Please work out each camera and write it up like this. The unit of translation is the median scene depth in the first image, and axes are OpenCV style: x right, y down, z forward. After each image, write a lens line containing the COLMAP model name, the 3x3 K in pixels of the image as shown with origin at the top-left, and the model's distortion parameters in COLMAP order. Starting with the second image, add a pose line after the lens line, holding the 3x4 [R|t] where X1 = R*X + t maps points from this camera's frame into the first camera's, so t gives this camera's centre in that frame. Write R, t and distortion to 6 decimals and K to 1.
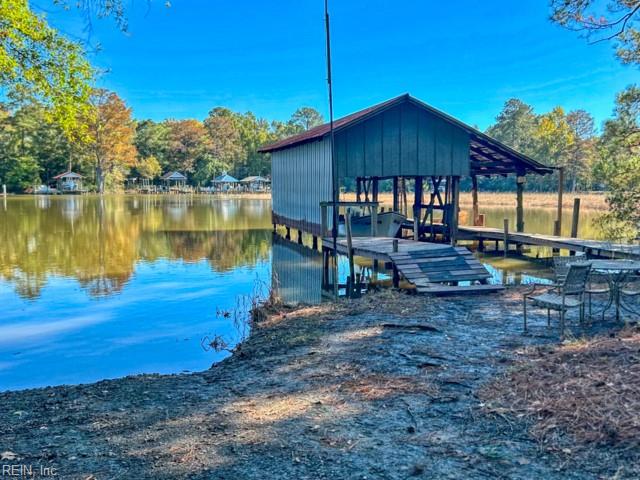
lens RADIAL K [[766.1, 0, 320.0], [0, 766.1, 240.0], [0, 0, 1]] dist [0.215422, -0.020980]
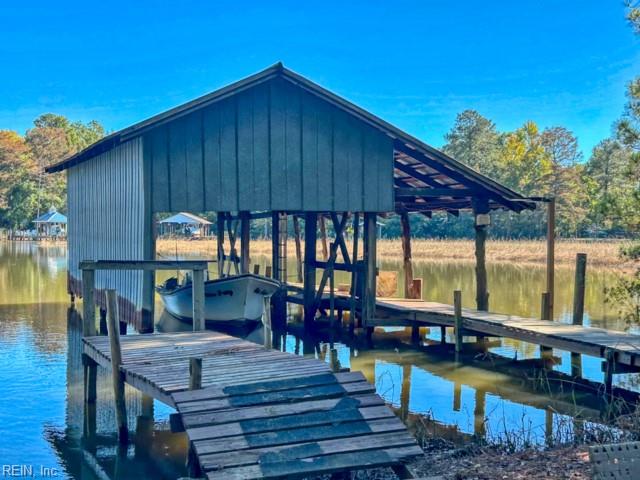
lens RADIAL K [[921.3, 0, 320.0], [0, 921.3, 240.0], [0, 0, 1]] dist [0.406181, -0.808121]
pose [[0.996665, 0.000371, 0.081600, 0.079286], [0.004394, 0.998295, -0.058204, -0.022016], [-0.081483, 0.058368, 0.994964, 0.311496]]
